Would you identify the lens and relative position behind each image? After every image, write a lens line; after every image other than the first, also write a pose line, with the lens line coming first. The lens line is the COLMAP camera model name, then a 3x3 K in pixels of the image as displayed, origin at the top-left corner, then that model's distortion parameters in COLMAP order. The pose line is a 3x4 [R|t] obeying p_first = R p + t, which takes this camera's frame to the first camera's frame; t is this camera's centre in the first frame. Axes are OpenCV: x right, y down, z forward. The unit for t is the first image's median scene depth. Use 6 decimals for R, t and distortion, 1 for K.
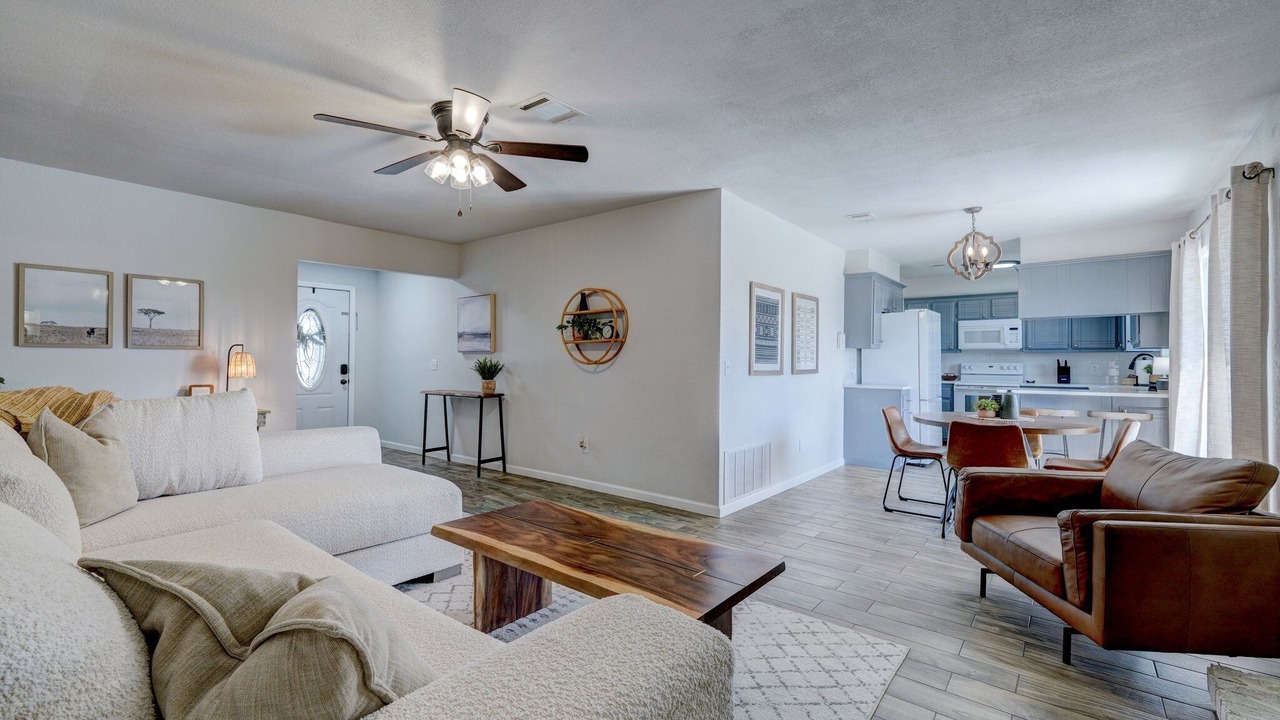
lens RADIAL K [[550.3, 0, 637.3], [0, 550.3, 360.4], [0, 0, 1]] dist [0.000334, 0.002368]
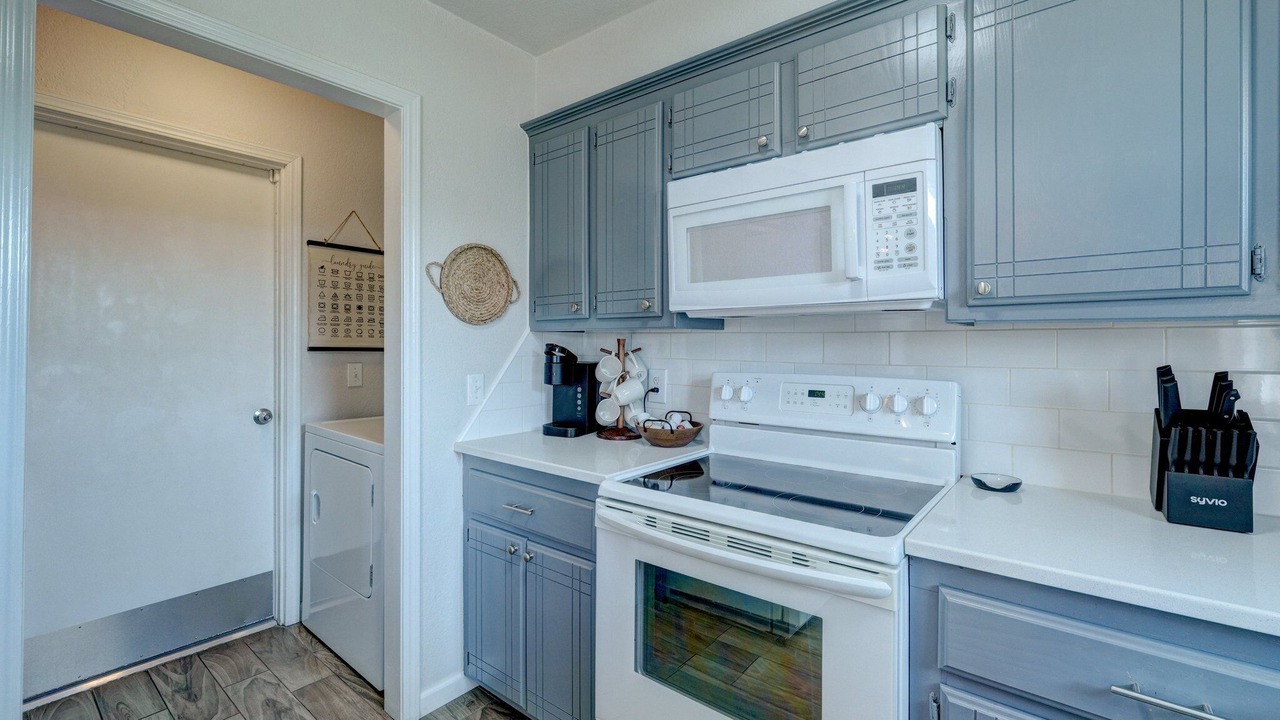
lens RADIAL K [[550.3, 0, 638.7], [0, 550.3, 344.0], [0, 0, 1]] dist [0.000334, 0.002368]
pose [[0.999926, -0.001494, -0.012103, 0.603288], [0.001457, 0.999994, -0.003045, -0.007477], [0.012107, 0.003027, 0.999922, 0.822888]]
